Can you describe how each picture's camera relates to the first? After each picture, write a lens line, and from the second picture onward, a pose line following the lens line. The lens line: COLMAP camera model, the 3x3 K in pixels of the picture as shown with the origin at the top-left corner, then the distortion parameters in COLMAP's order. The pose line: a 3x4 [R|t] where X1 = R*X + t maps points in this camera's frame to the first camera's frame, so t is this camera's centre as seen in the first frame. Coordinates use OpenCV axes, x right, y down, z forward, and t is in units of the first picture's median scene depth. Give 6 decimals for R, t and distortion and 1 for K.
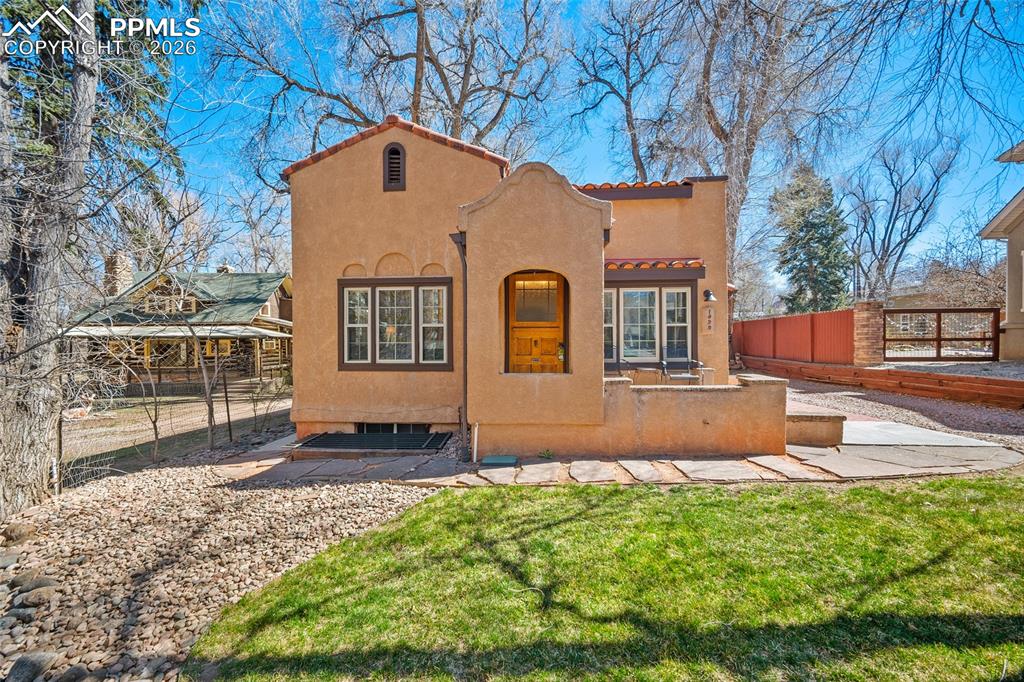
lens RADIAL K [[404.6, 0, 505.4], [0, 404.6, 345.2], [0, 0, 1]] dist [0.009029, -0.008164]
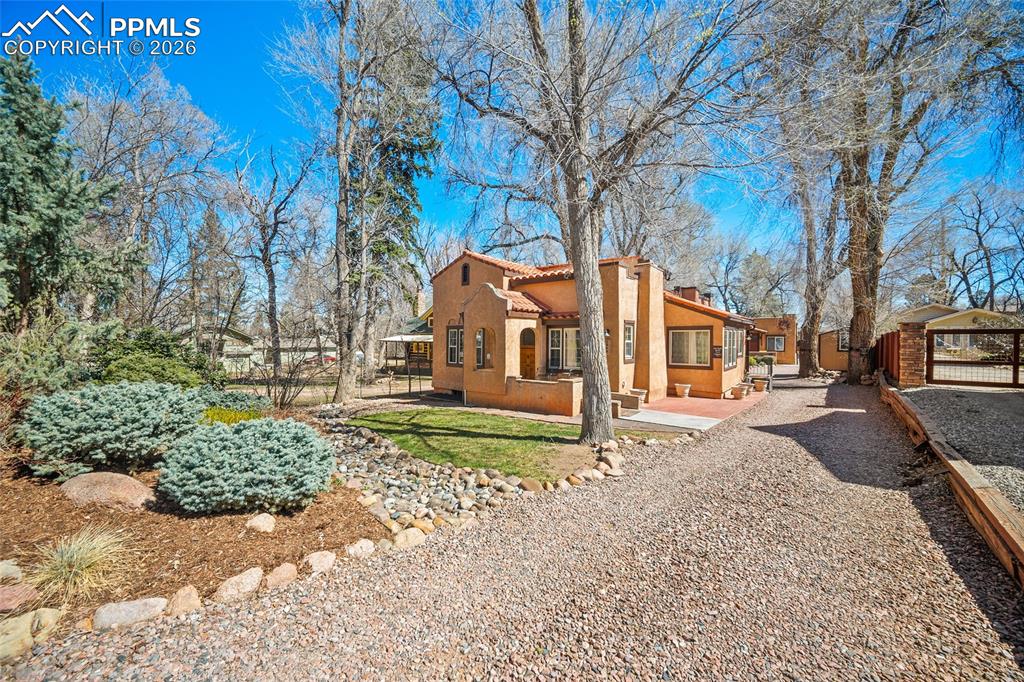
lens RADIAL K [[404.6, 0, 505.4], [0, 404.6, 345.2], [0, 0, 1]] dist [0.009029, -0.008164]
pose [[0.824747, 0.014430, -0.565318, 1.126890], [-0.015641, 0.999874, 0.002703, -0.064820], [0.565286, 0.006613, 0.824869, -0.668798]]
